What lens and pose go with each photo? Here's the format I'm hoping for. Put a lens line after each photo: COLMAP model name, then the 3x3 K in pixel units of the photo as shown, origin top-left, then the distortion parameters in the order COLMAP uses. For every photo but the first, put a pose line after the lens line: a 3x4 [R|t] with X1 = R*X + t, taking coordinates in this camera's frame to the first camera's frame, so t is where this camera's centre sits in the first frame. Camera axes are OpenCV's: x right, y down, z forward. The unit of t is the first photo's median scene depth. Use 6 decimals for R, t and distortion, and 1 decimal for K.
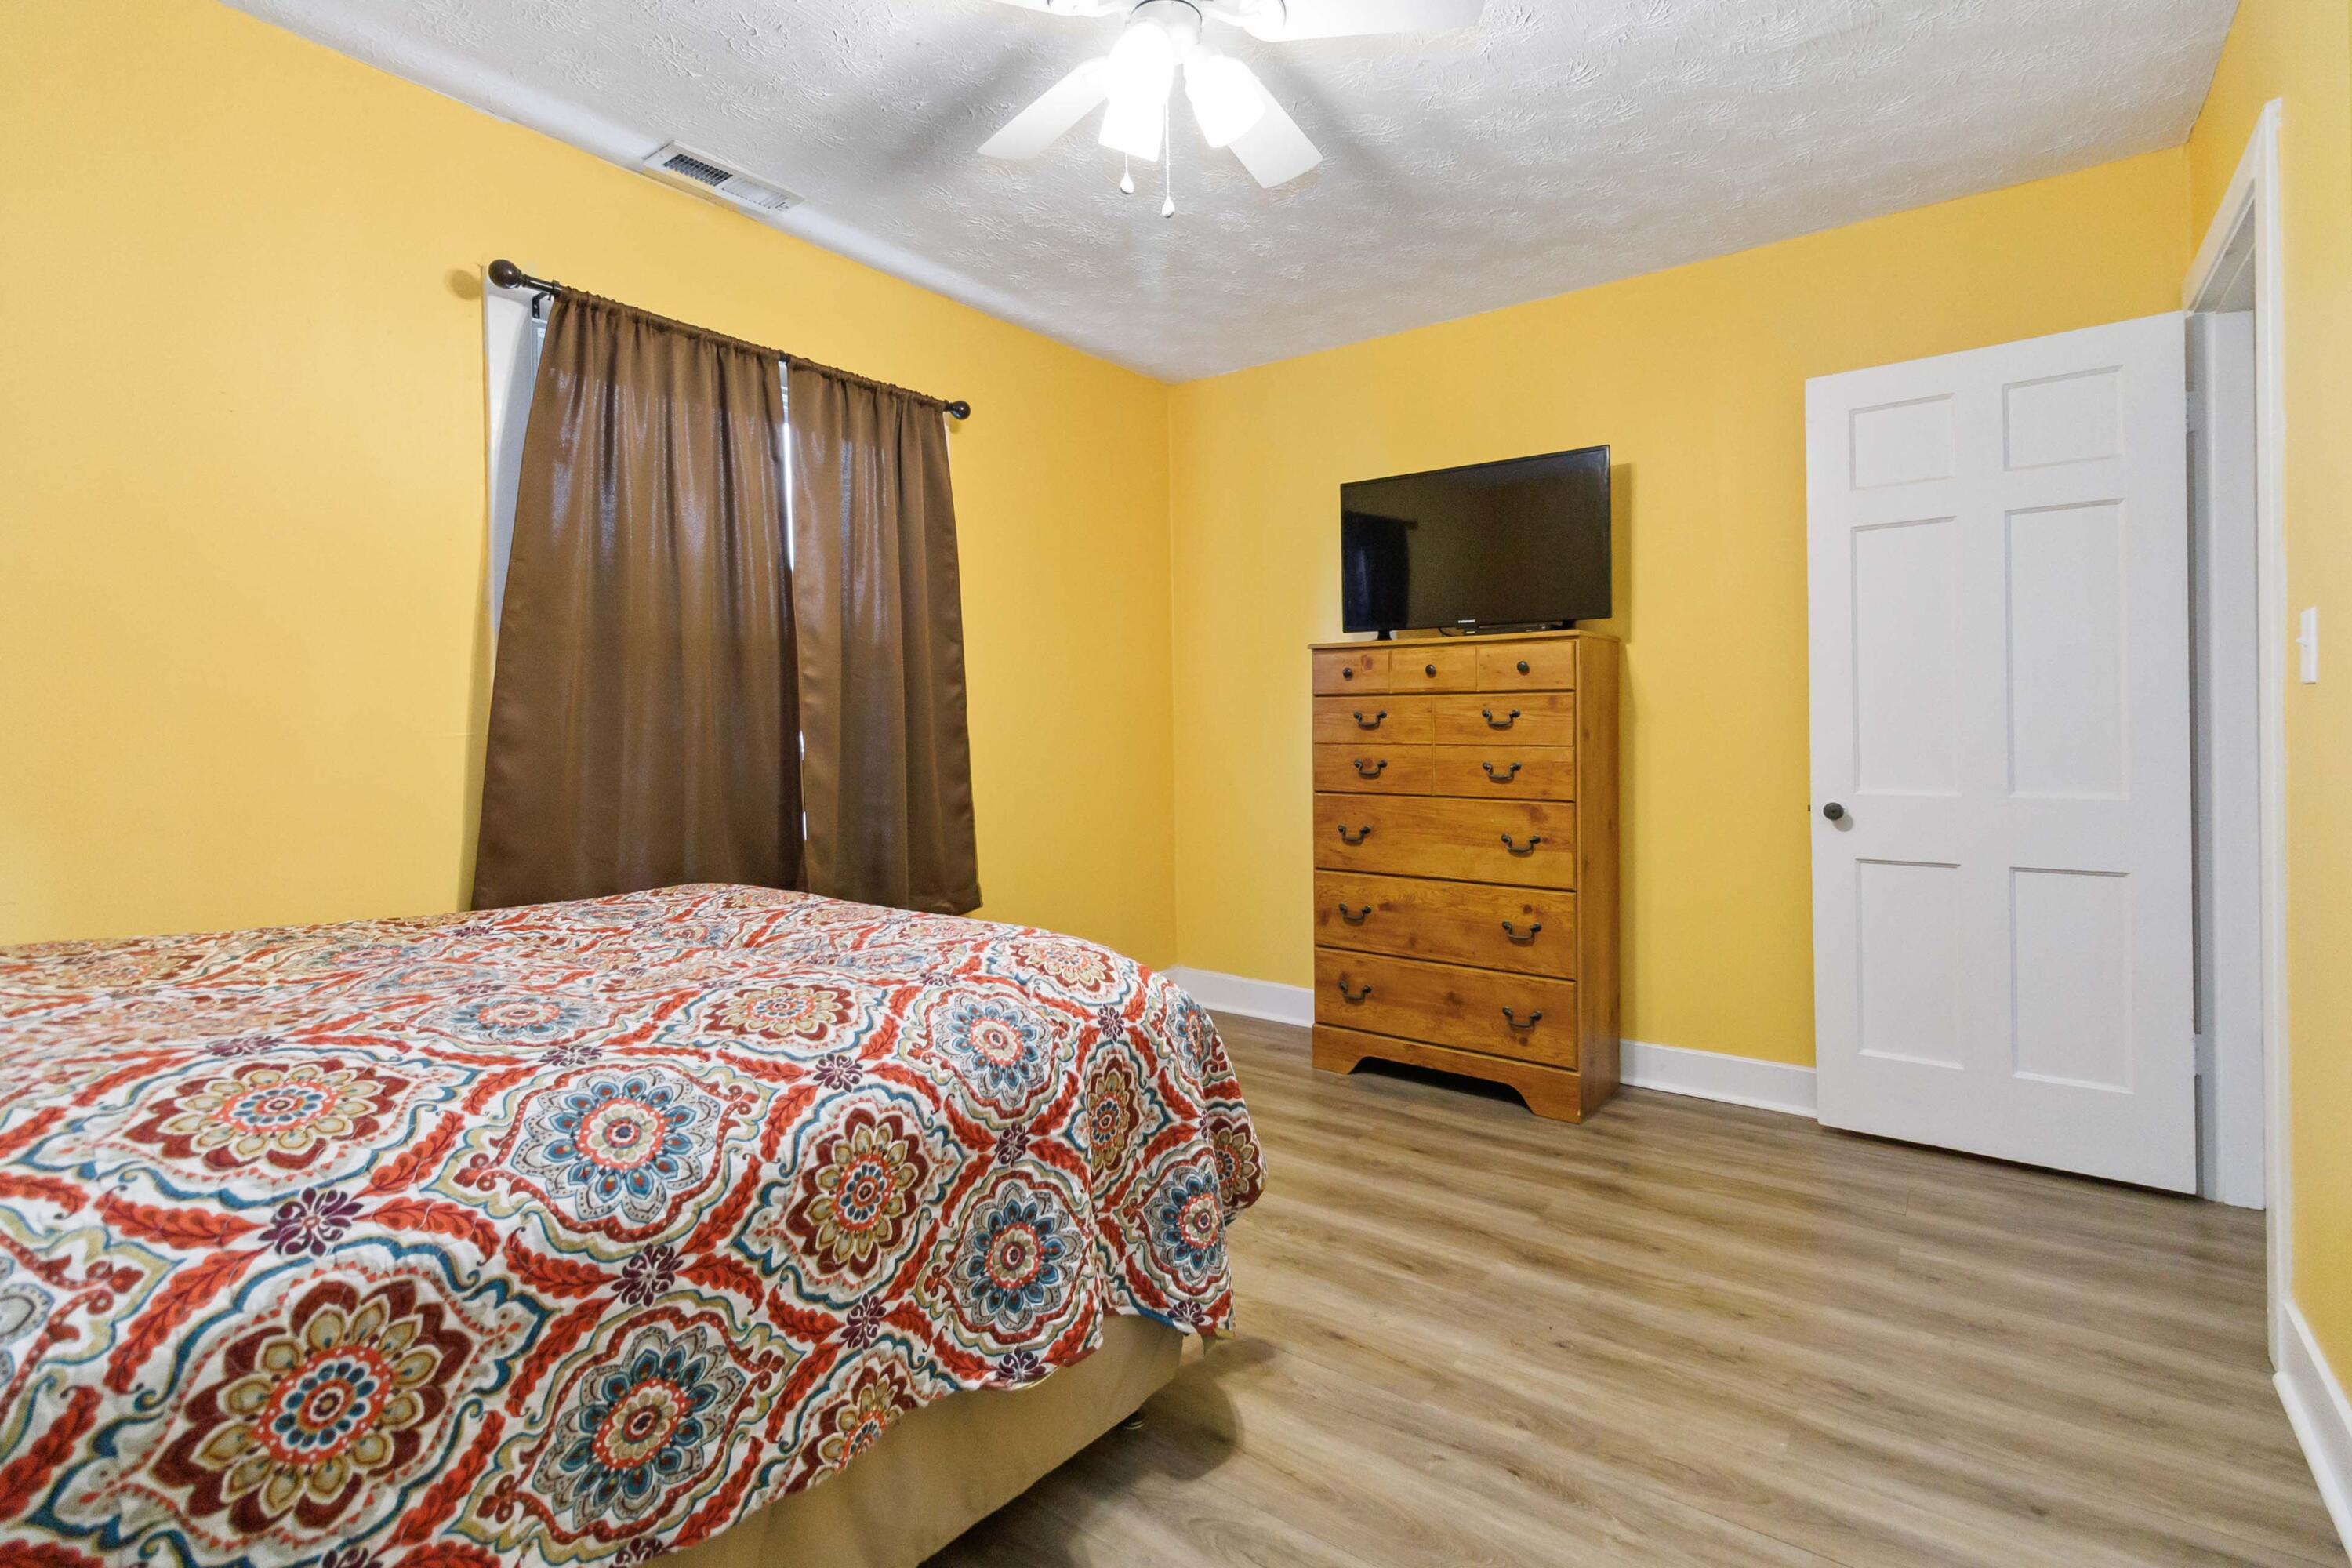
lens RADIAL K [[1097.8, 0, 1167.0], [0, 1097.8, 712.2], [0, 0, 1]] dist [0.000182, 0.000729]
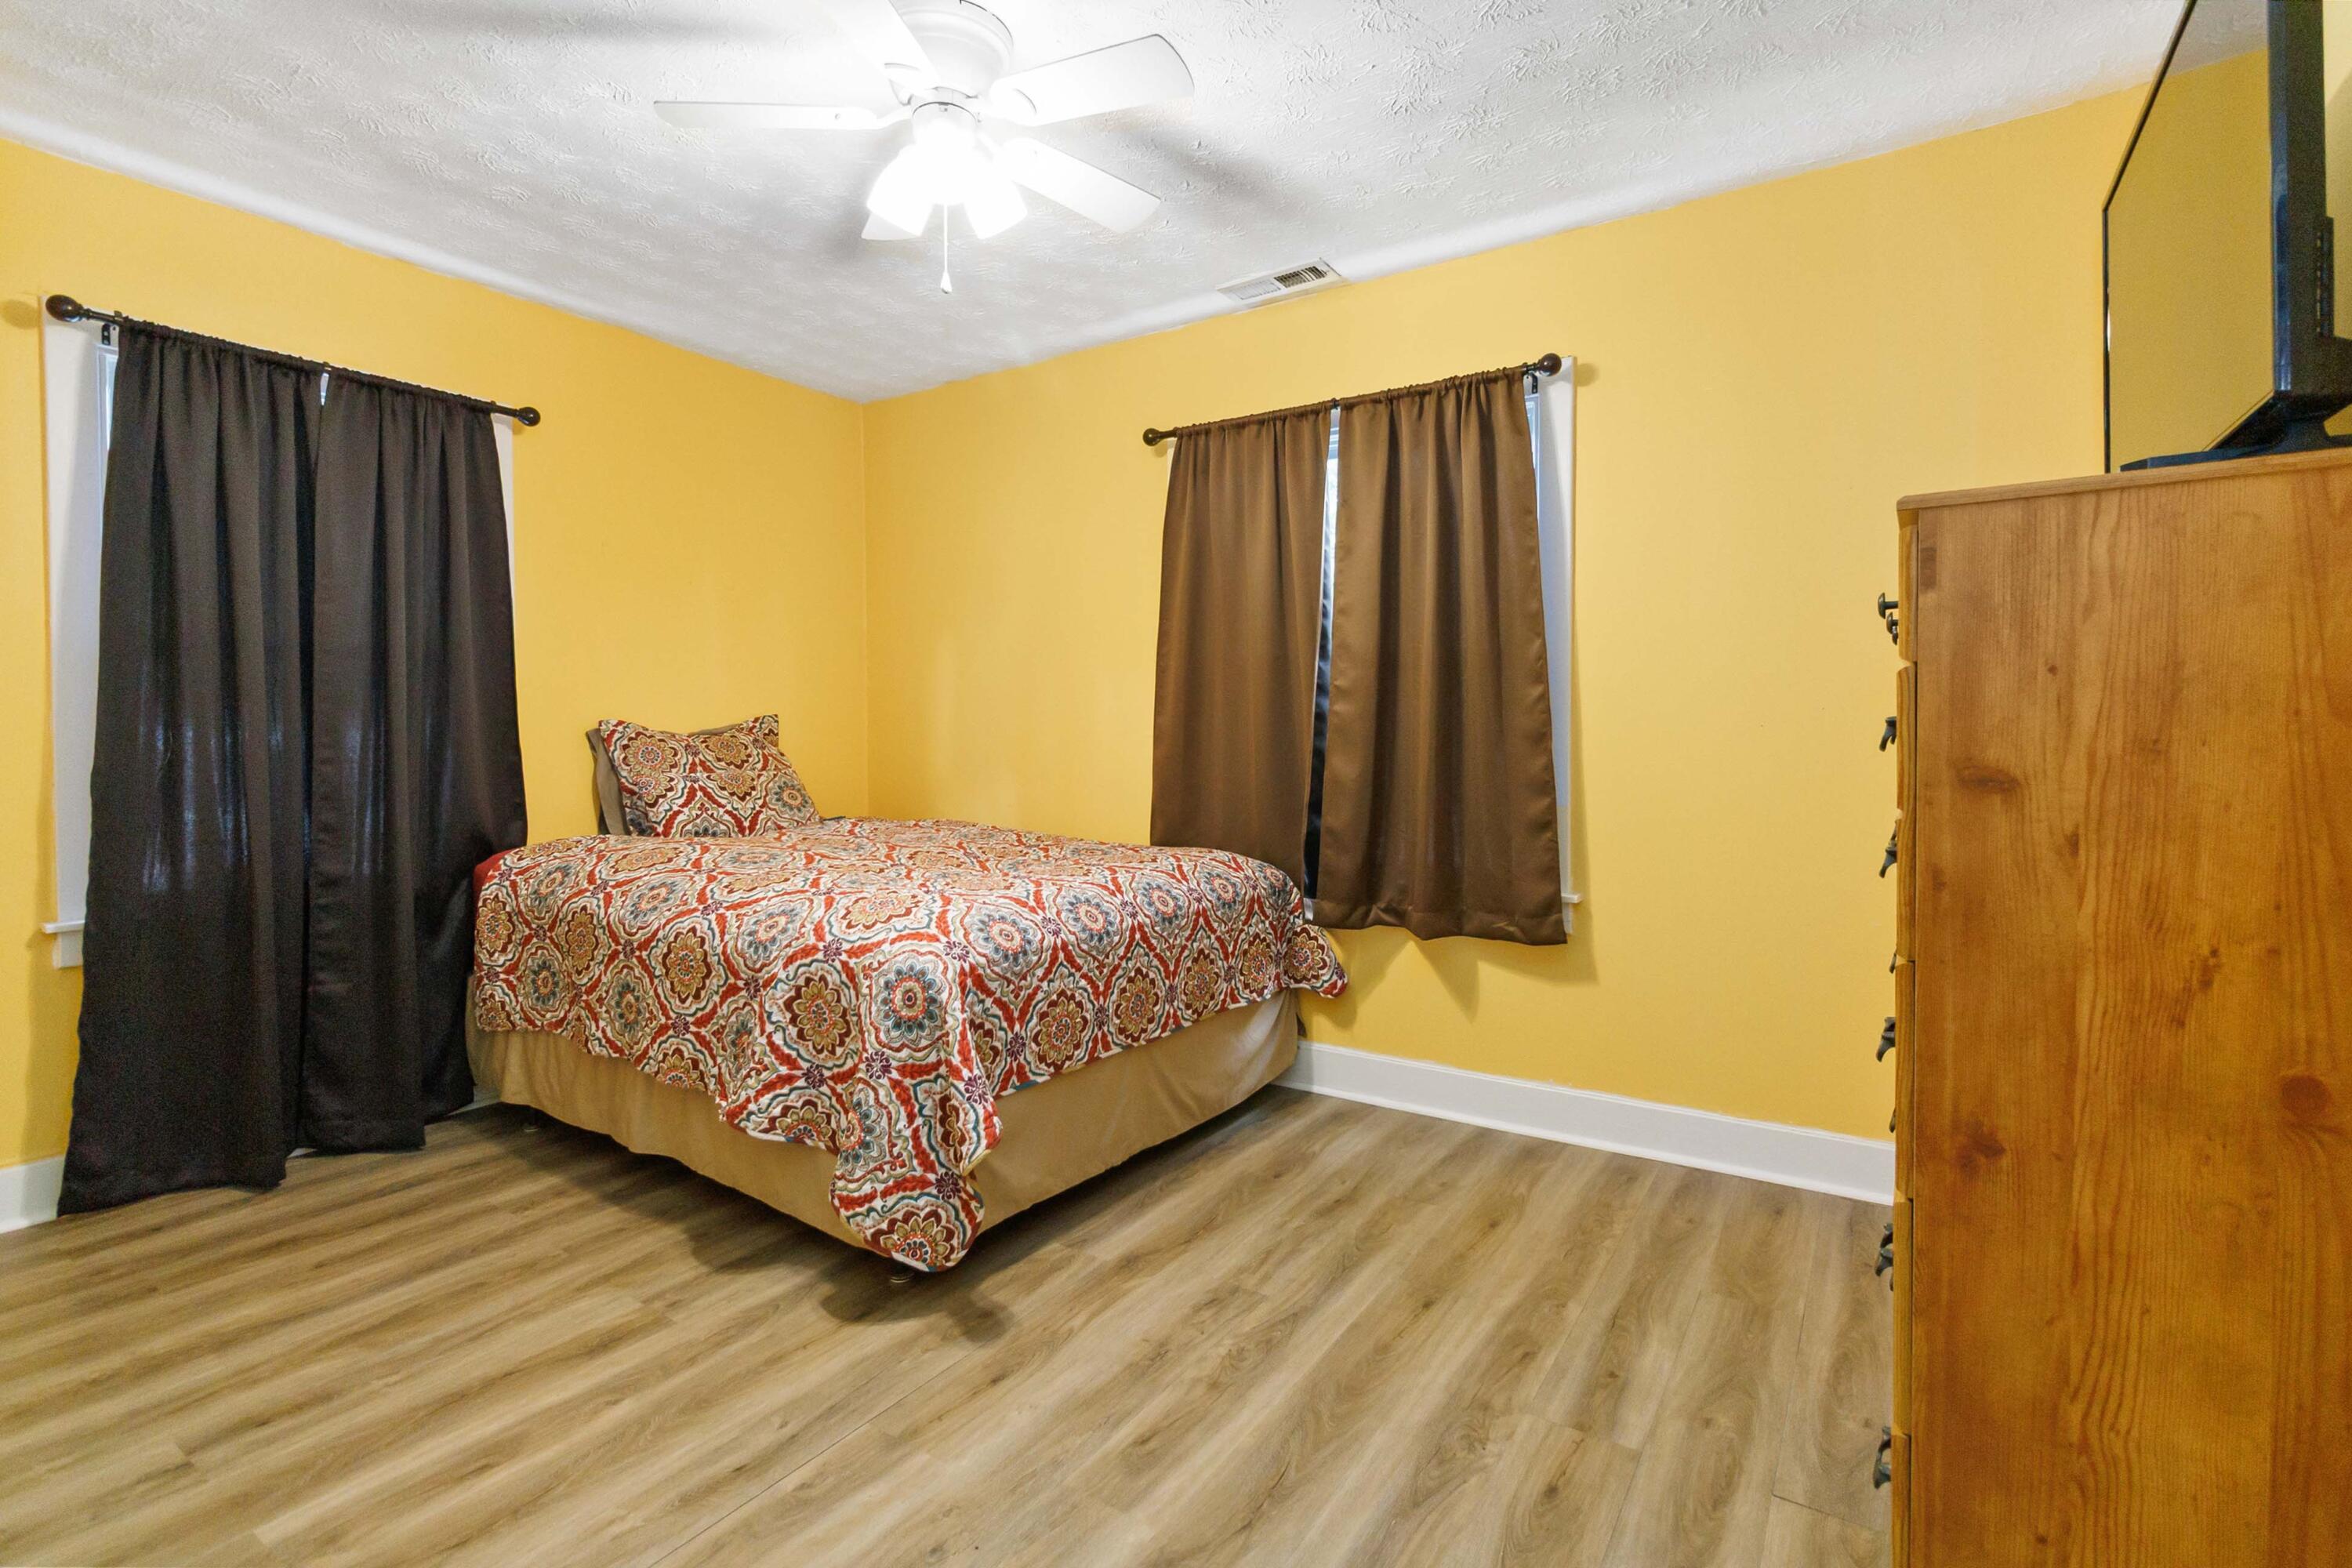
lens RADIAL K [[1097.8, 0, 1167.0], [0, 1097.8, 712.2], [0, 0, 1]] dist [0.000182, 0.000729]
pose [[0.054903, 0.000442, -0.998492, 1.162543], [0.016214, 0.999868, 0.001335, -0.014819], [0.998360, -0.016262, 0.054889, 1.144547]]
